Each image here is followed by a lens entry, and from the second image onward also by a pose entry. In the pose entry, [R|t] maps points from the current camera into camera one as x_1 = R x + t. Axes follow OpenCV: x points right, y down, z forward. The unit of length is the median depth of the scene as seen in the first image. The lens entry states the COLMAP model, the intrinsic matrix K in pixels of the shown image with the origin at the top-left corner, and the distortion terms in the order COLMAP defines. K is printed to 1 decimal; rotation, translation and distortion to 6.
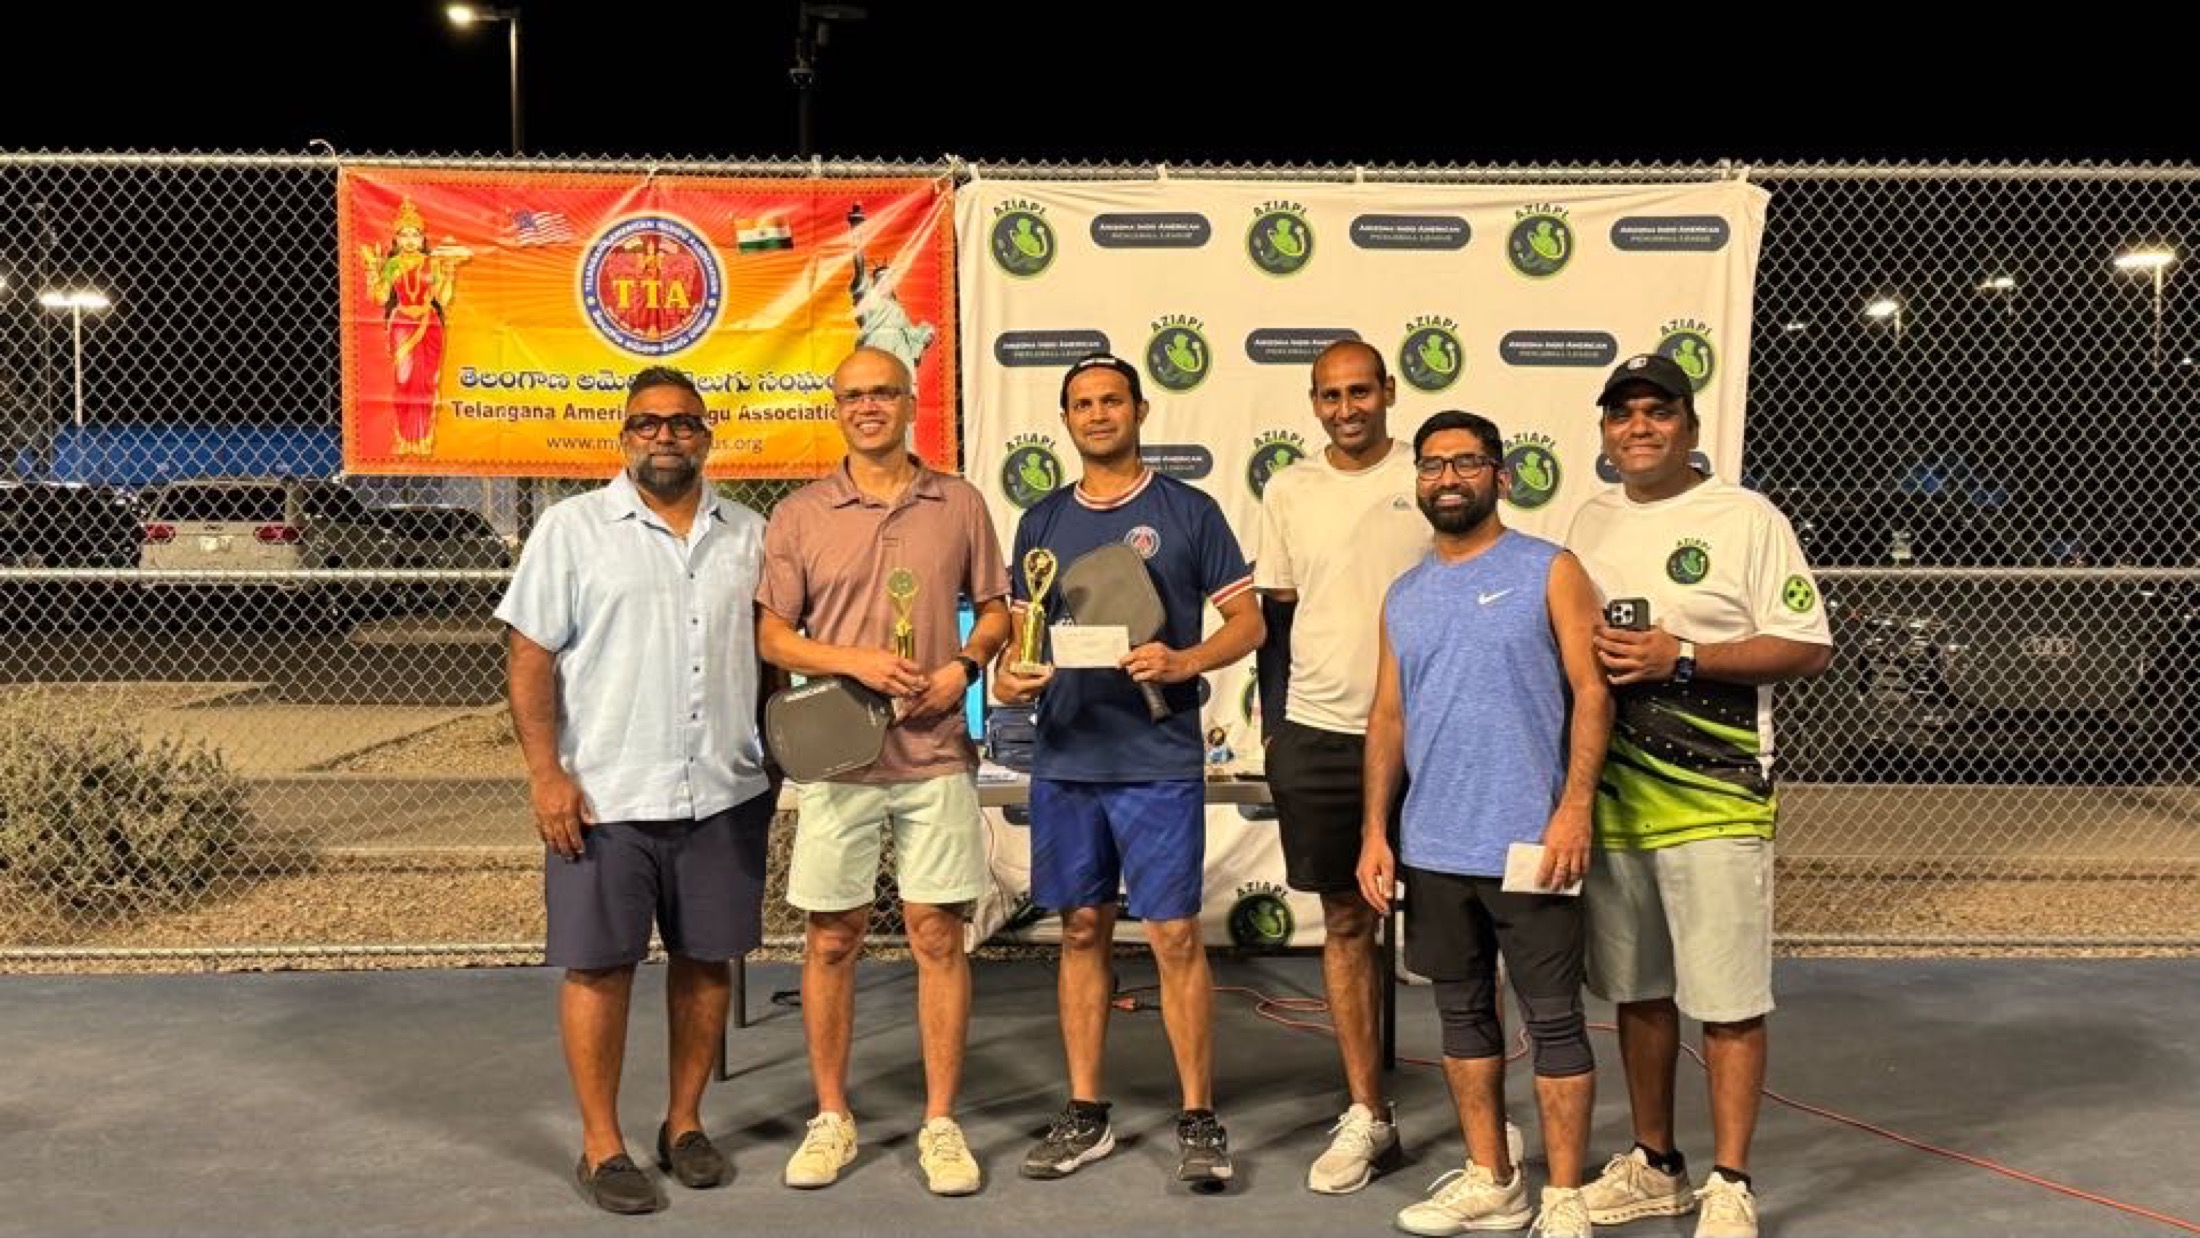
lens RADIAL K [[2309.2, 0, 1111.9], [0, 2309.2, 613.3], [0, 0, 1]] dist [0.197697, -0.473466]
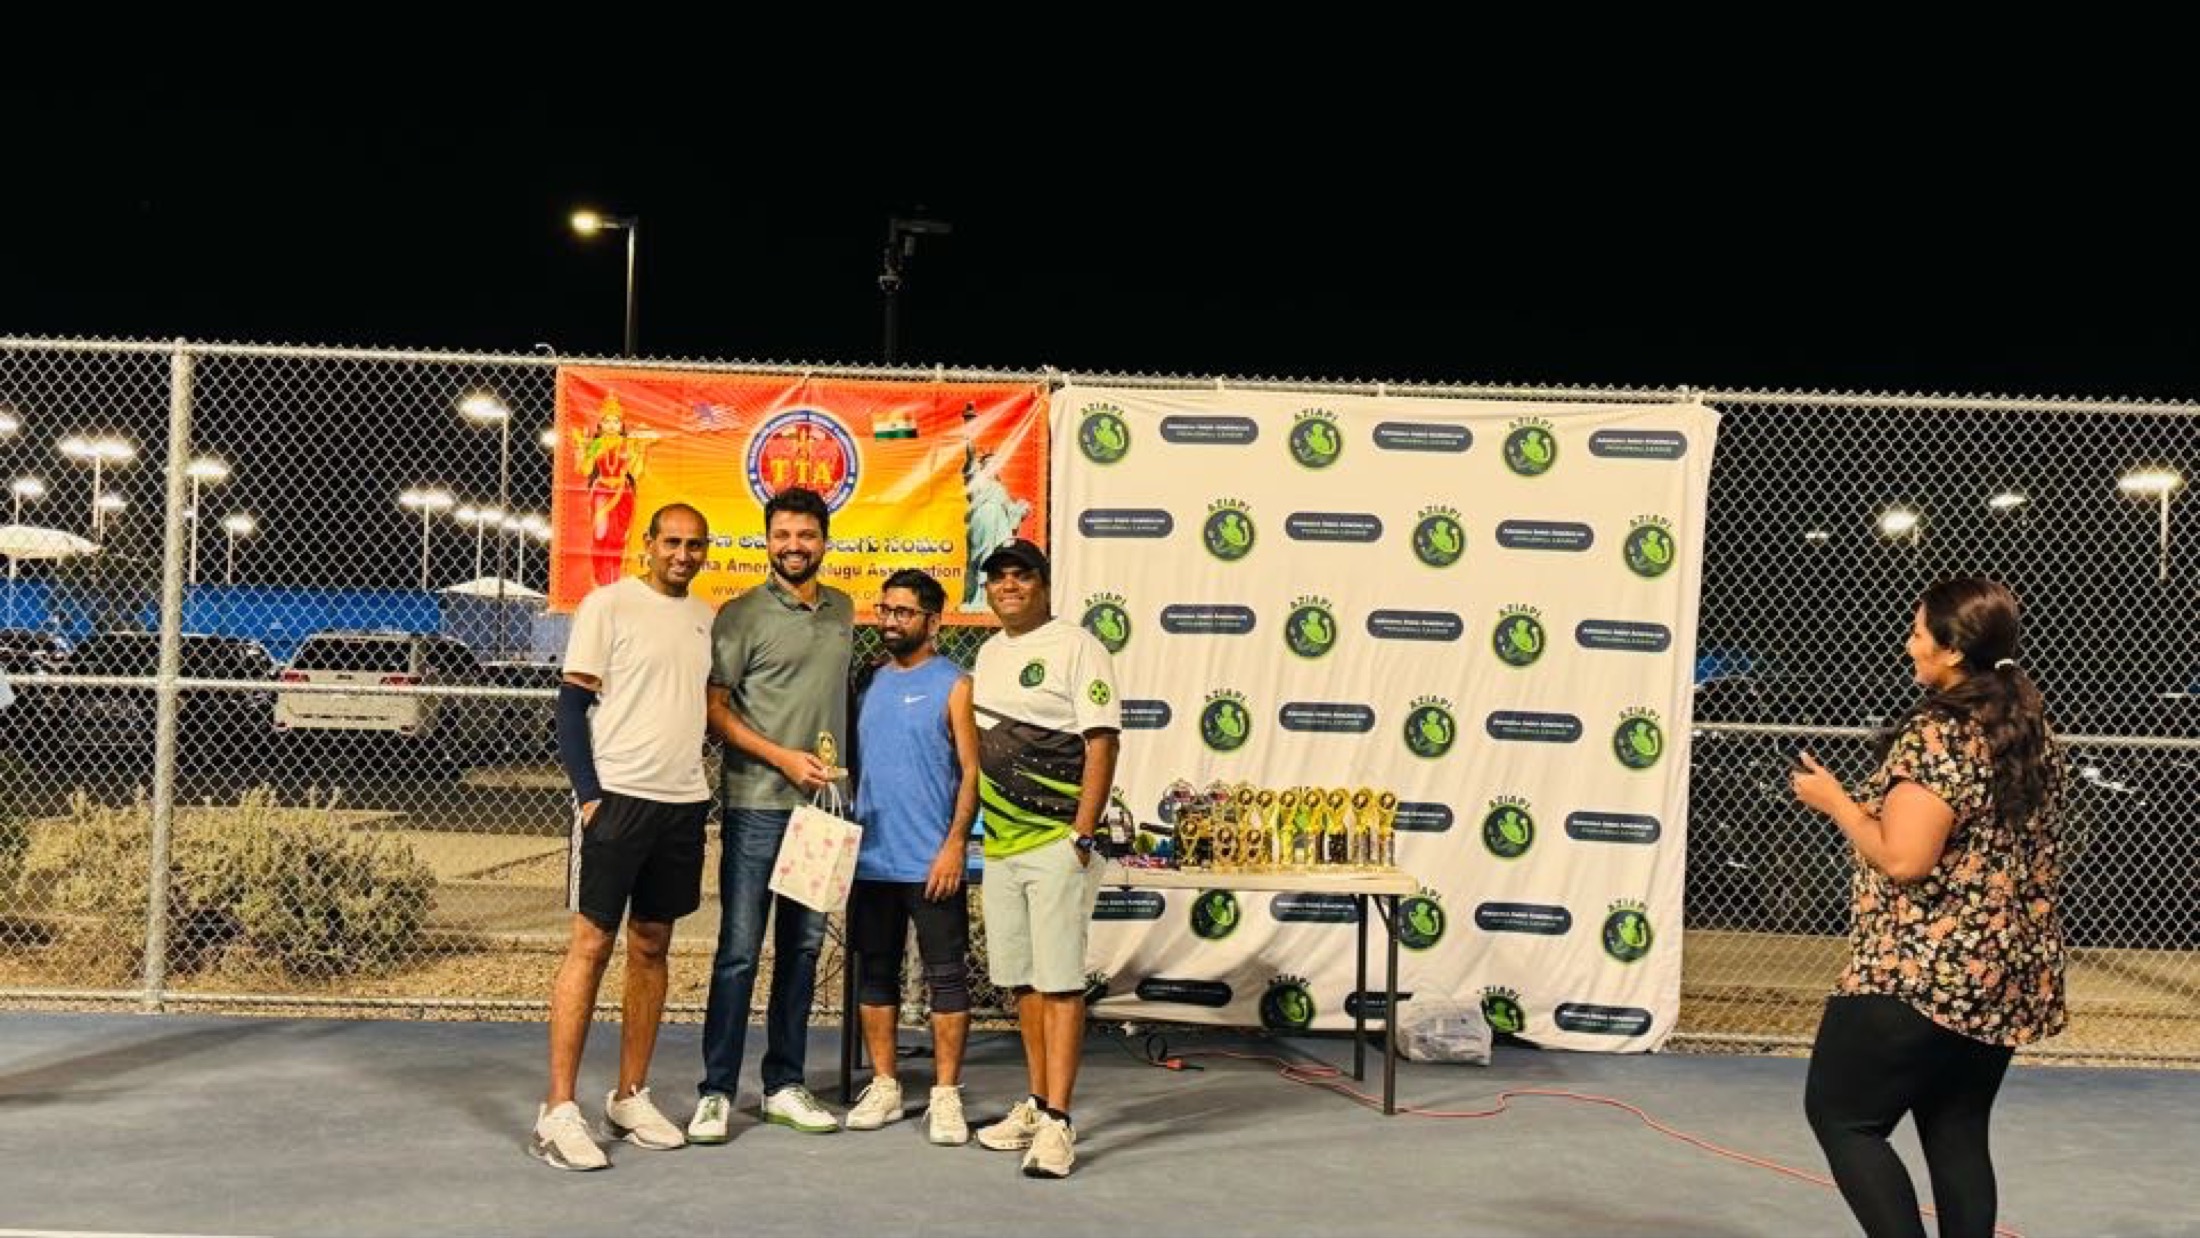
lens RADIAL K [[2271.1, 0, 1089.8], [0, 2271.1, 625.5], [0, 0, 1]] dist [0.169826, -0.375209]
pose [[0.999173, 0.027764, -0.029720, -0.007573], [-0.029930, 0.996726, -0.075112, 0.029454], [0.027537, 0.075939, 0.996732, -0.187979]]
